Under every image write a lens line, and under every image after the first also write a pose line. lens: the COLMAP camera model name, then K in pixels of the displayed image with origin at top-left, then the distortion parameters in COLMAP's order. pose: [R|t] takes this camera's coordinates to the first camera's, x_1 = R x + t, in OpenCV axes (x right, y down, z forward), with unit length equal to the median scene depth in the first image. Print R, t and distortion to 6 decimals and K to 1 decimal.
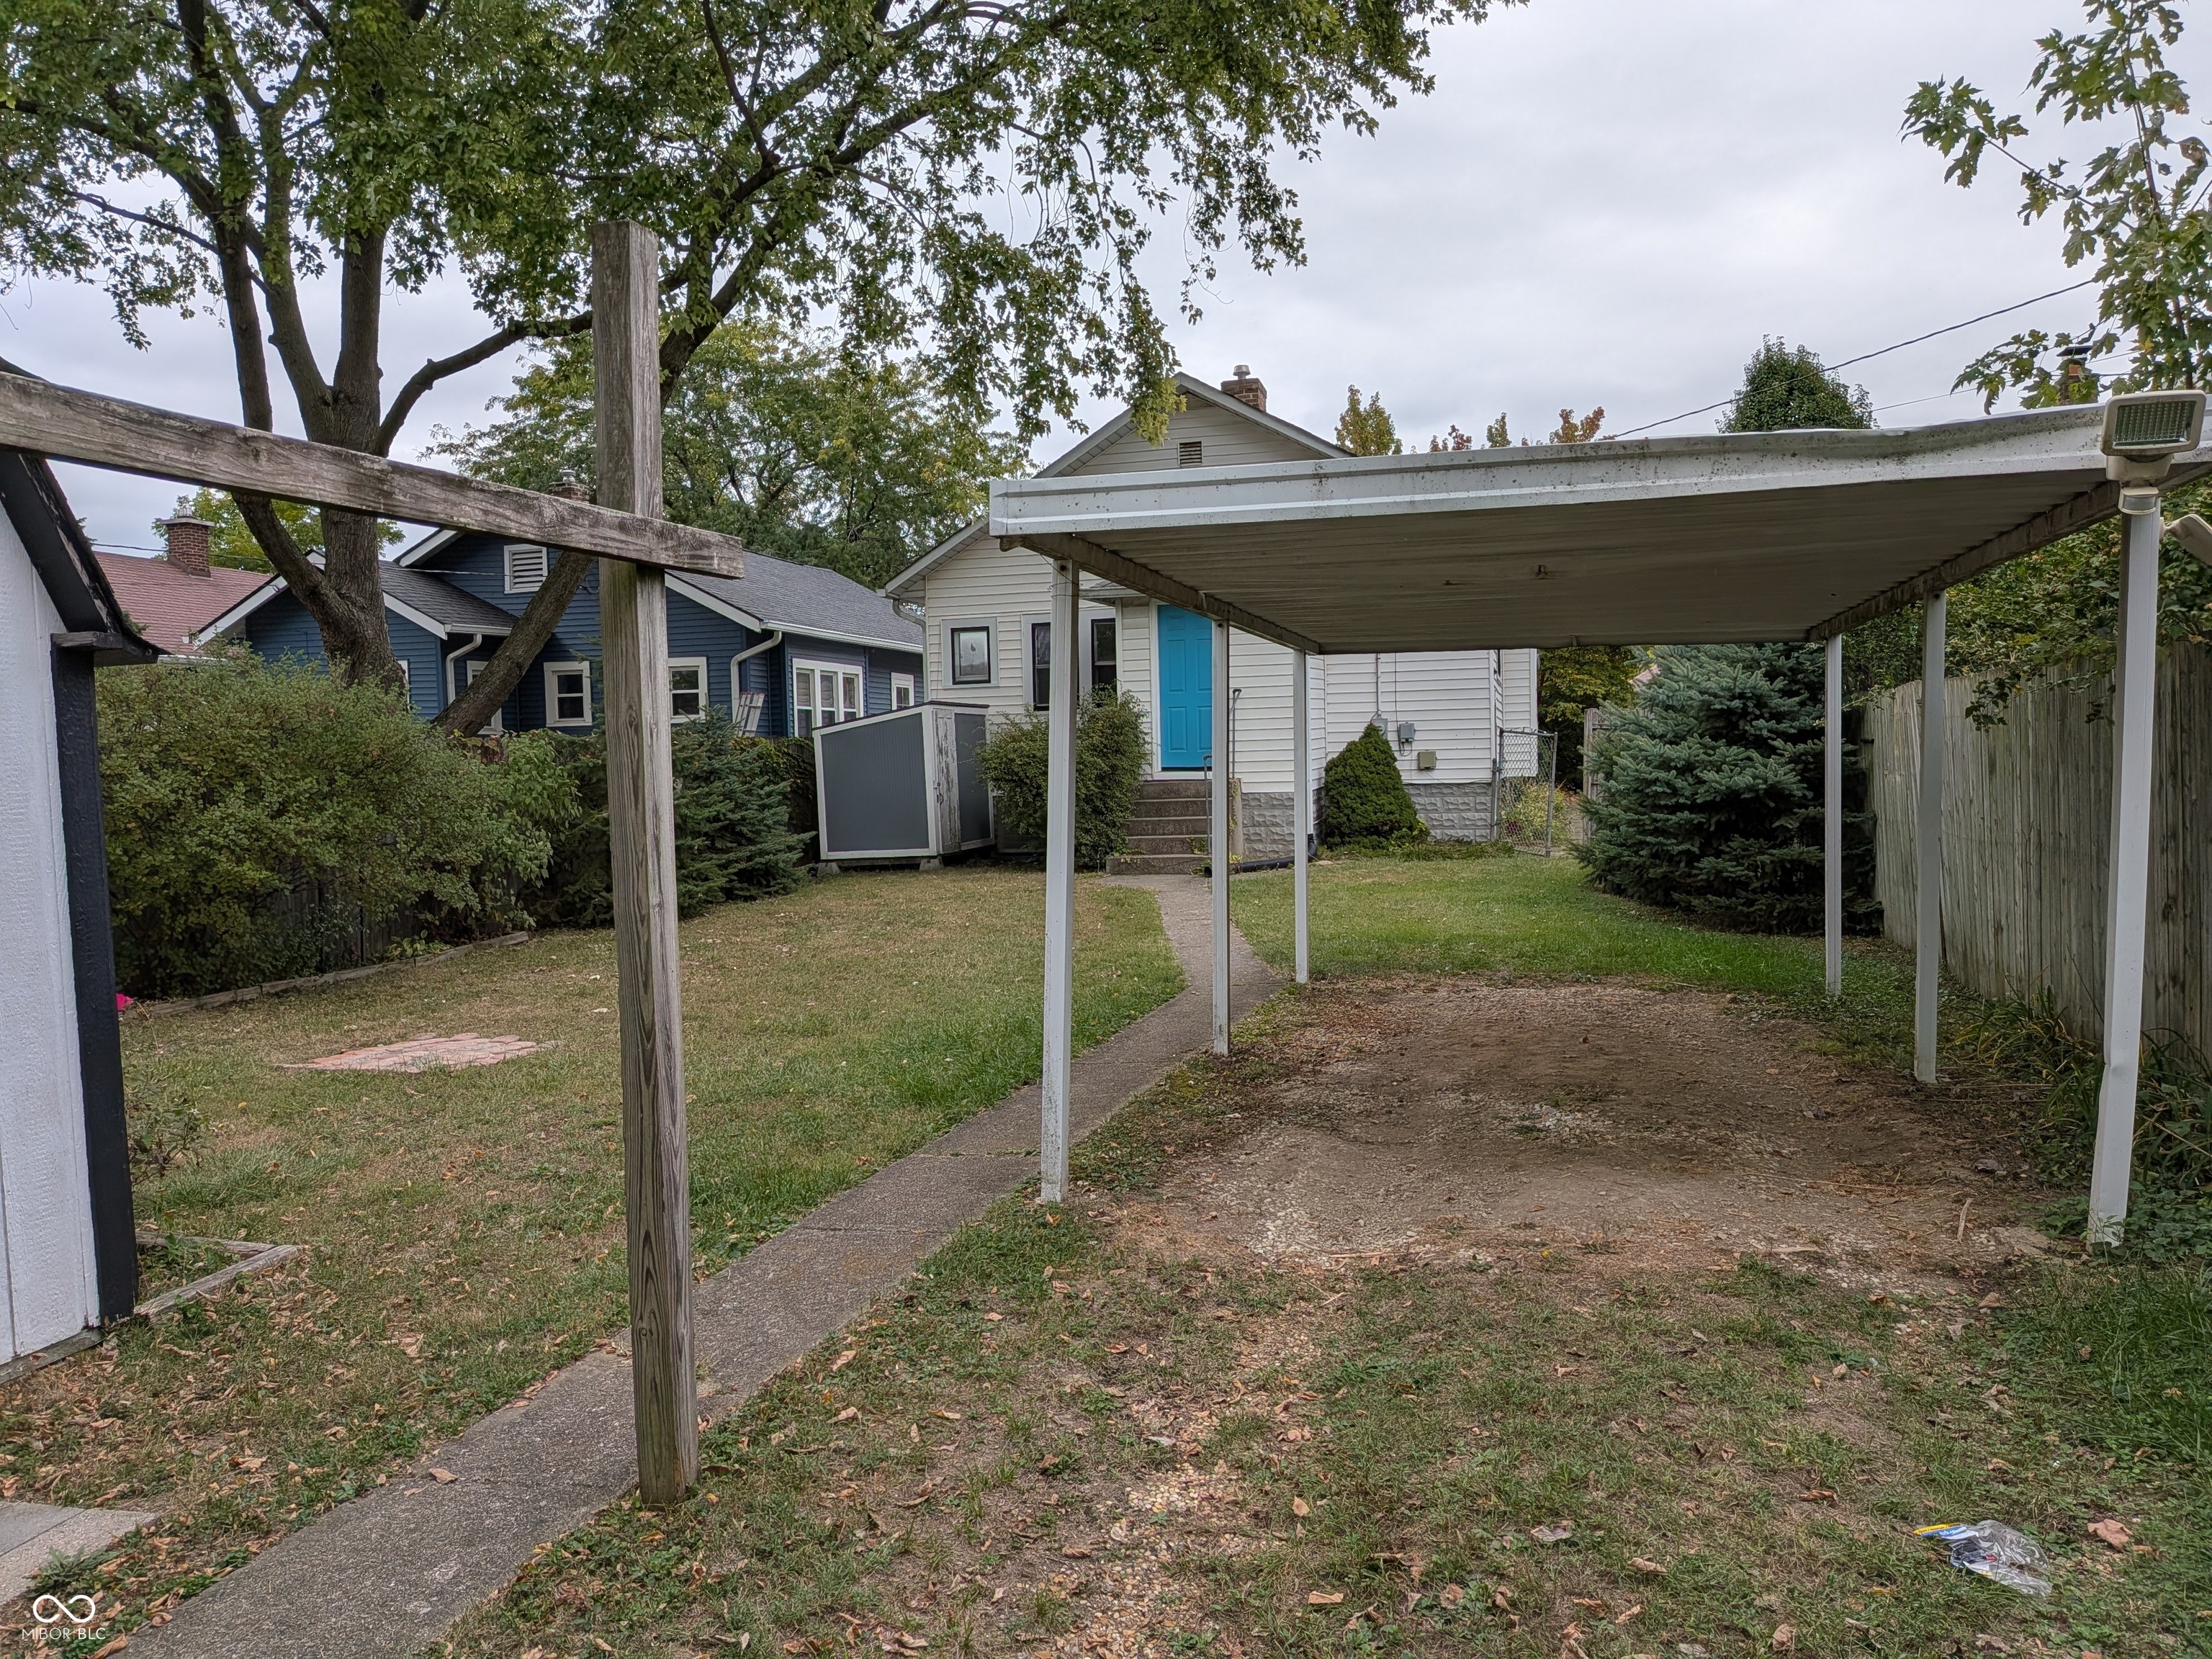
lens RADIAL K [[1597.6, 0, 1096.1], [0, 1597.6, 829.8], [0, 0, 1]] dist [0.027025, -0.049491]
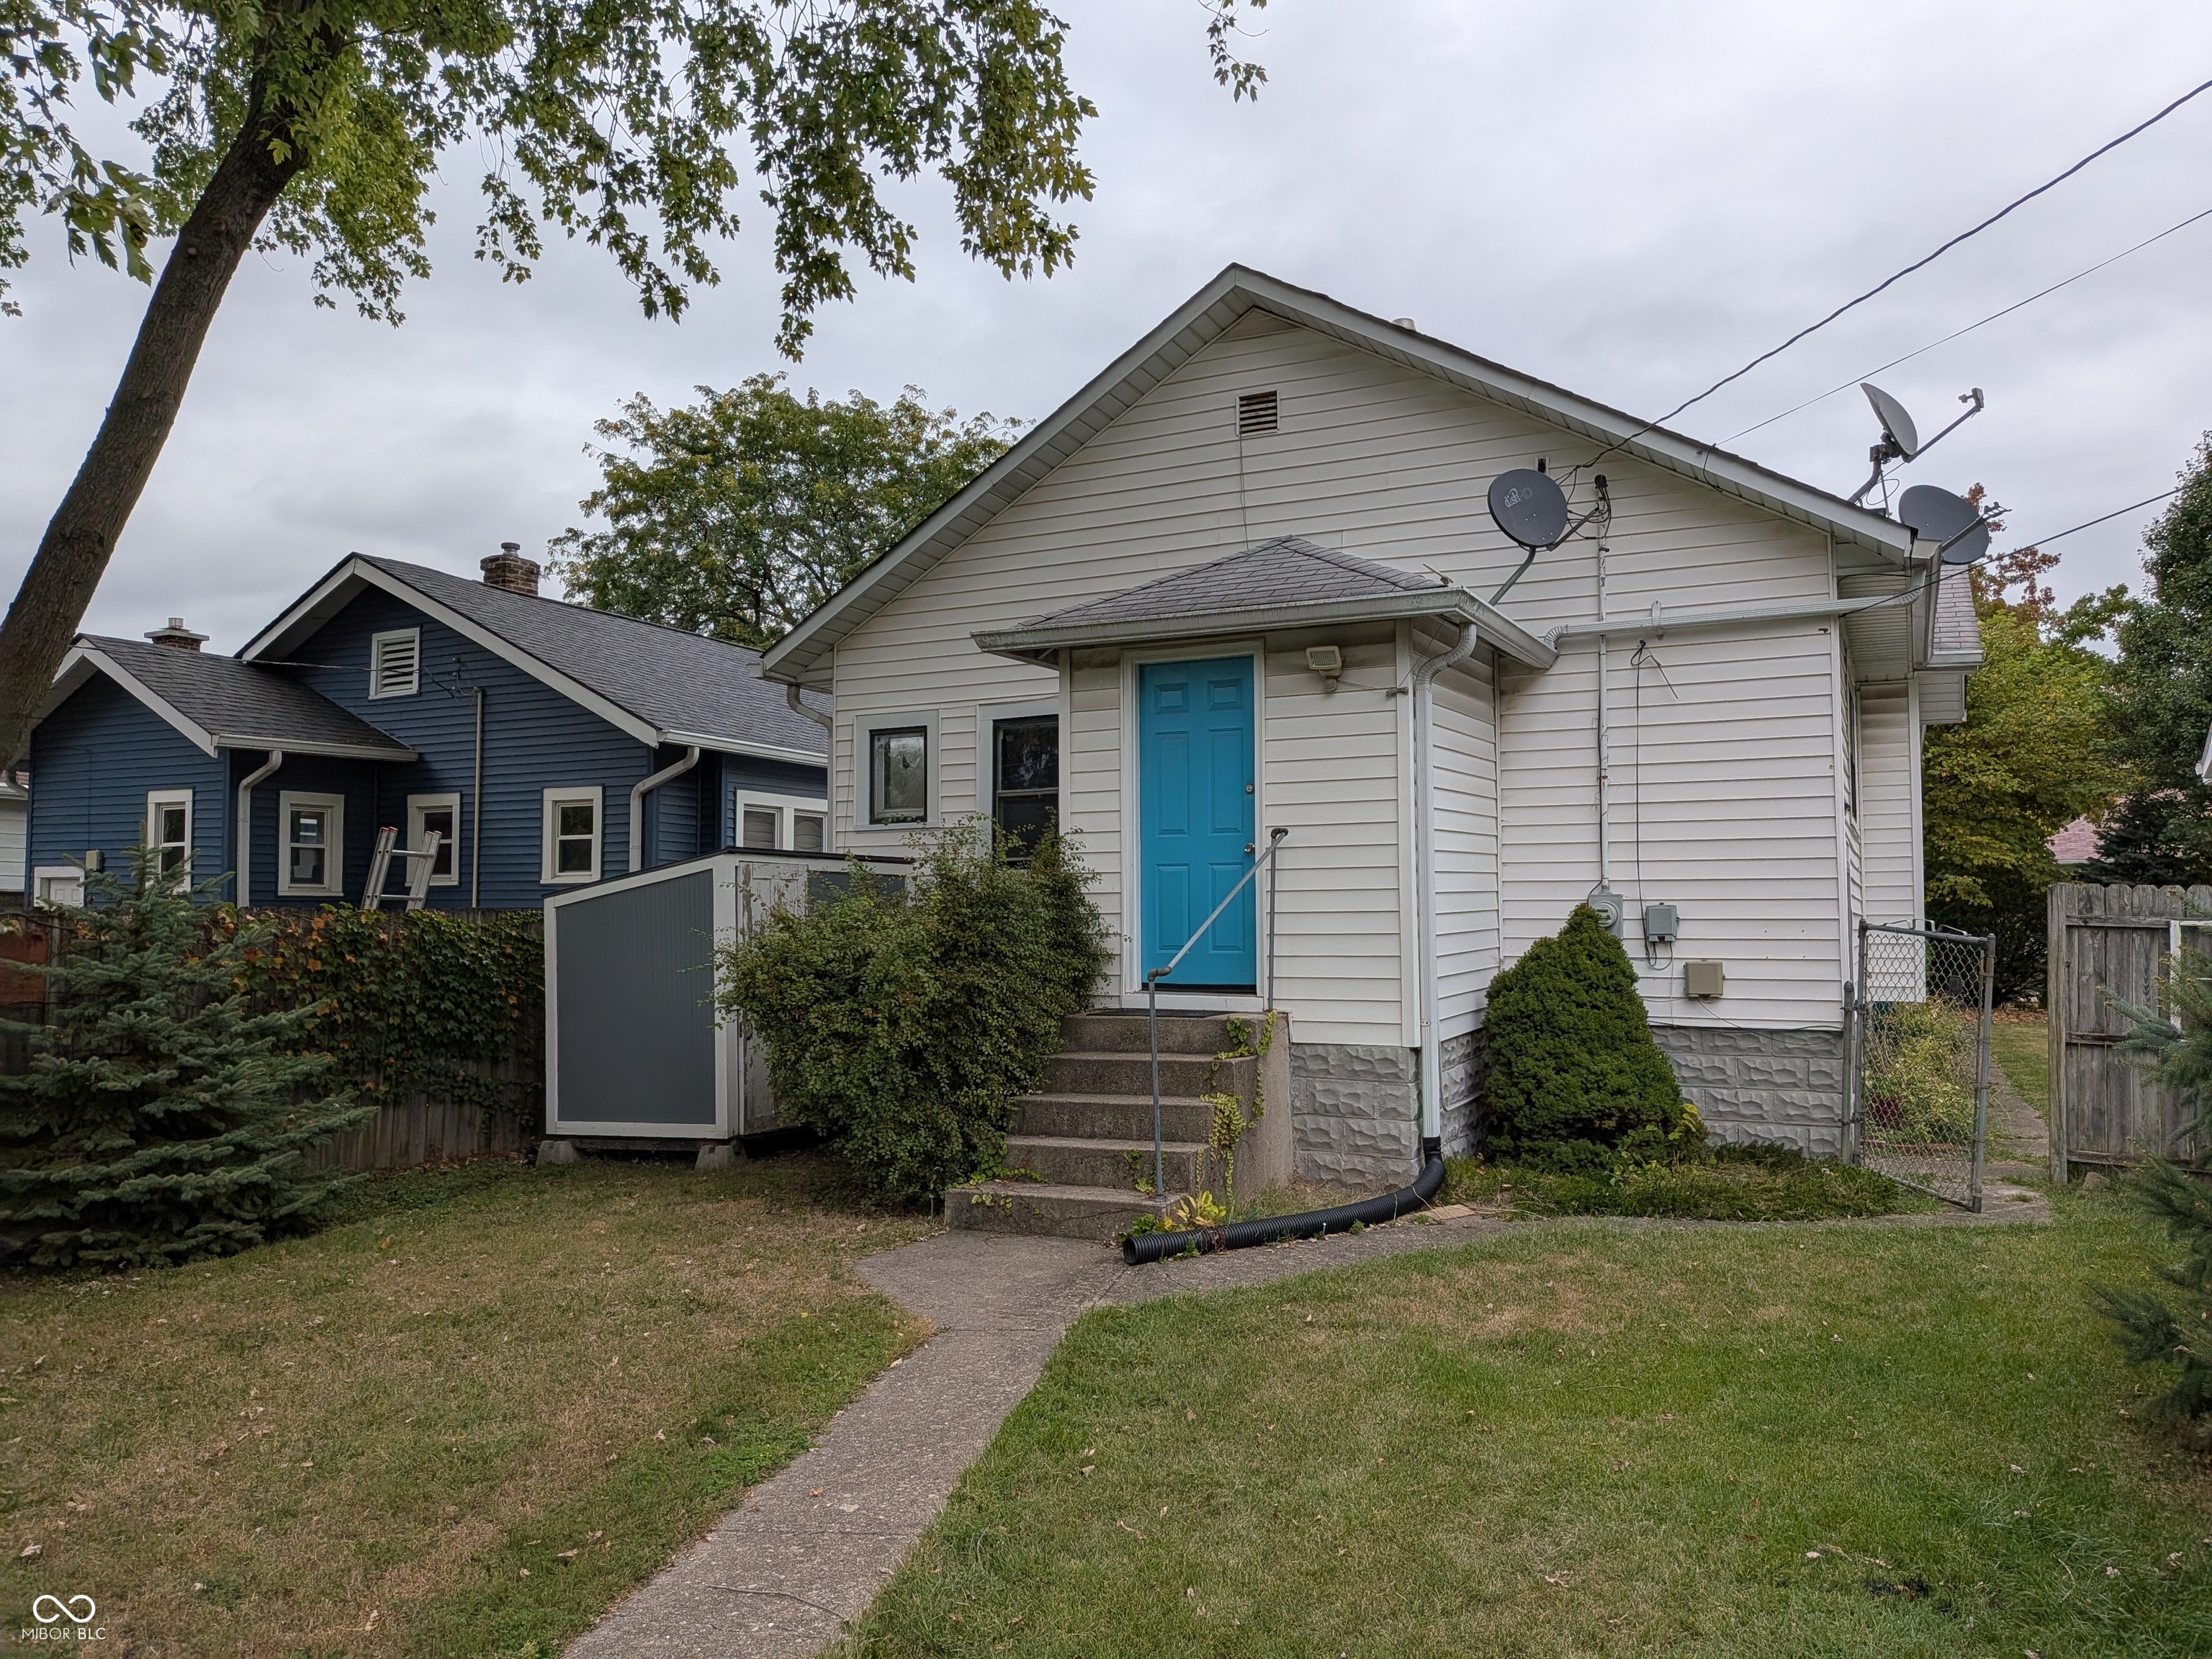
lens RADIAL K [[1597.6, 0, 1121.7], [0, 1597.6, 828.9], [0, 0, 1]] dist [0.027025, -0.049491]
pose [[0.983889, 0.009762, -0.178511, 0.117421], [-0.028424, 0.994349, -0.102287, -0.034037], [0.176504, 0.105713, 0.978607, 0.476326]]
